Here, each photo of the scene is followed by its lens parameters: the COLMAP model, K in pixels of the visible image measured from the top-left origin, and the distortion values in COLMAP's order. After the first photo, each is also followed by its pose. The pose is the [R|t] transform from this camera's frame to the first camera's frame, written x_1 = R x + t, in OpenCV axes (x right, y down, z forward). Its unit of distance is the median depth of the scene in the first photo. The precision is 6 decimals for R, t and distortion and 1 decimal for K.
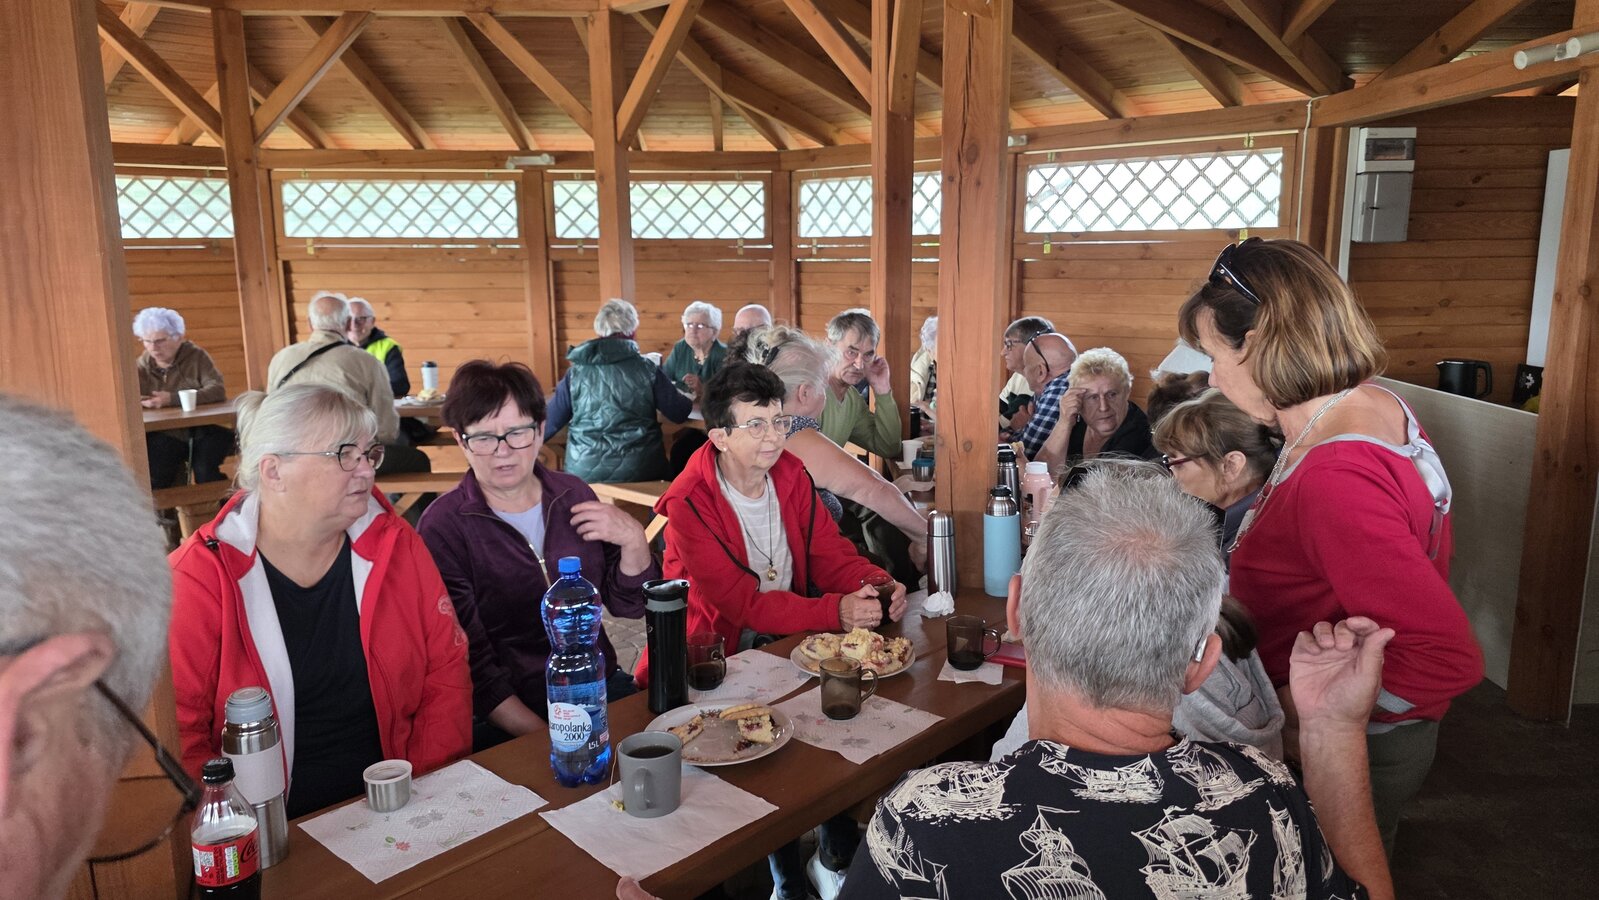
lens RADIAL K [[1069.9, 0, 807.9], [0, 1069.9, 456.3], [0, 0, 1]] dist [0.053578, -0.057199]
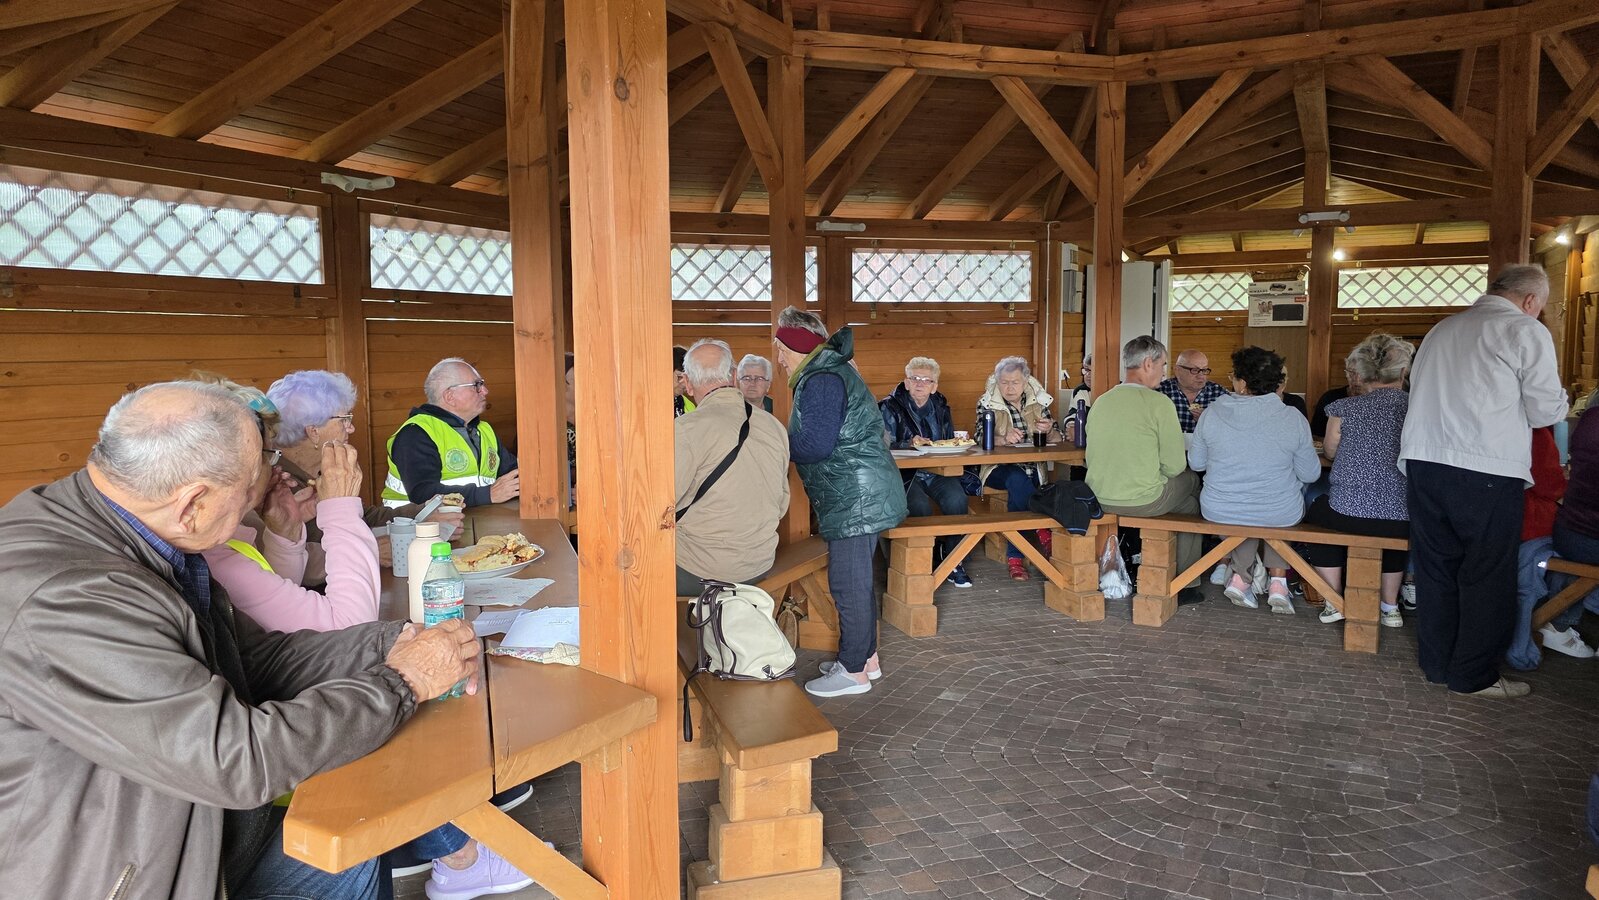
lens RADIAL K [[1069.9, 0, 816.3], [0, 1069.9, 457.9], [0, 0, 1]] dist [0.053578, -0.057199]
pose [[0.470826, -0.096448, 0.876938, -0.741661], [0.164556, 0.986163, 0.020112, -0.054183], [-0.866743, 0.134836, 0.480182, 0.400420]]
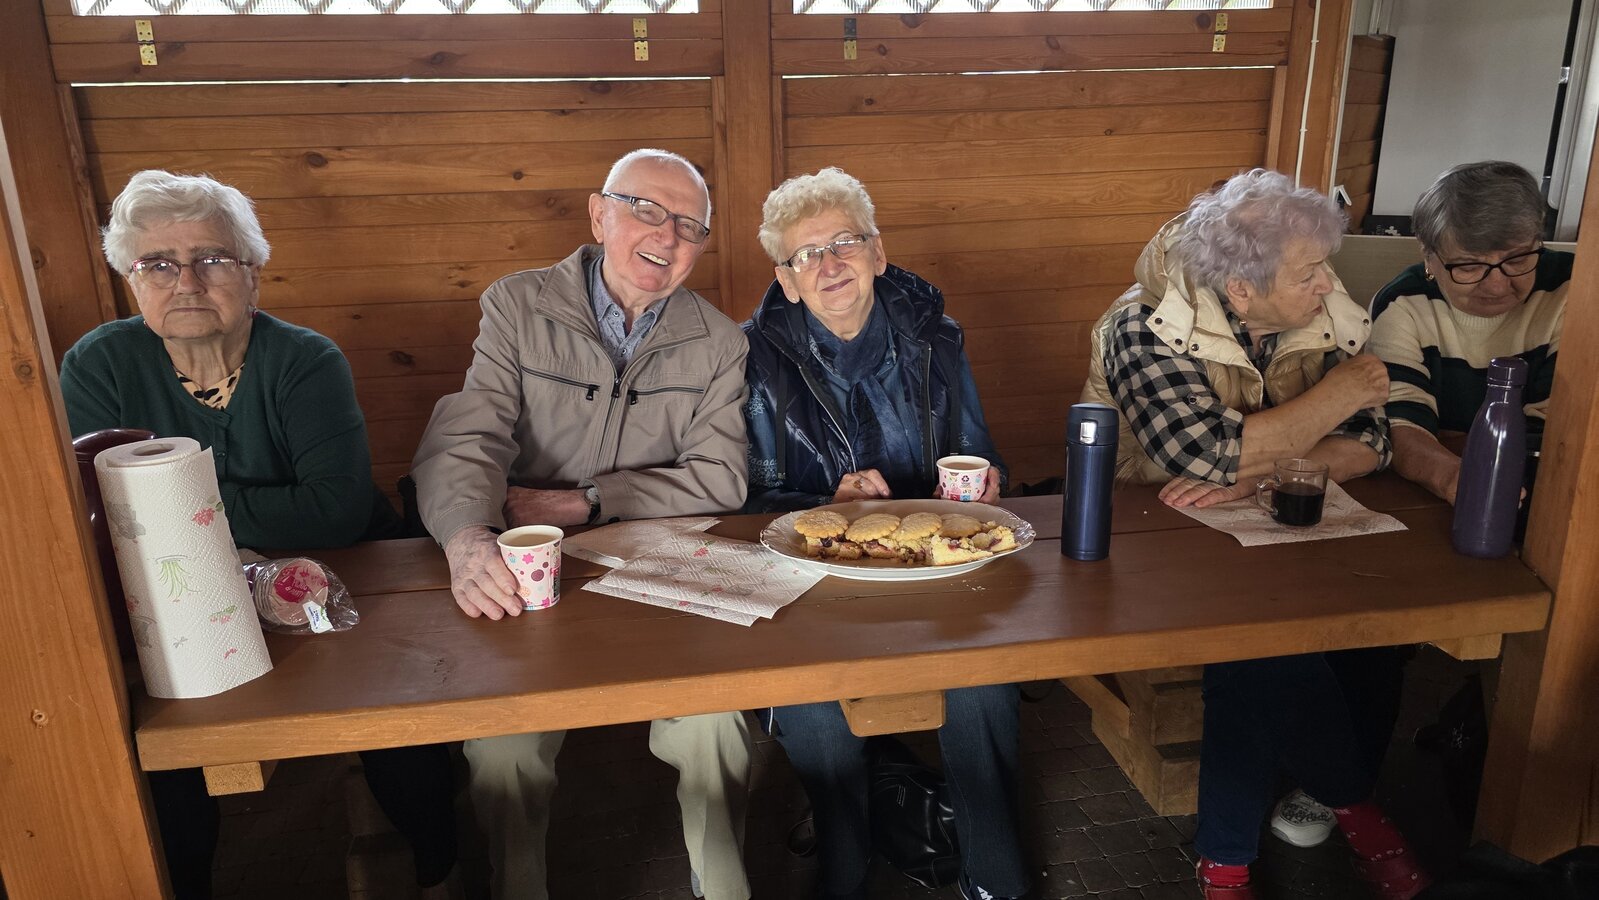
lens RADIAL K [[1069.9, 0, 792.3], [0, 1069.9, 464.2], [0, 0, 1]] dist [0.053578, -0.057199]
pose [[0.615911, -0.233343, 0.752466, -0.168041], [0.168586, 0.972042, 0.163443, -0.077793], [-0.769567, 0.026189, 0.638029, 0.585514]]
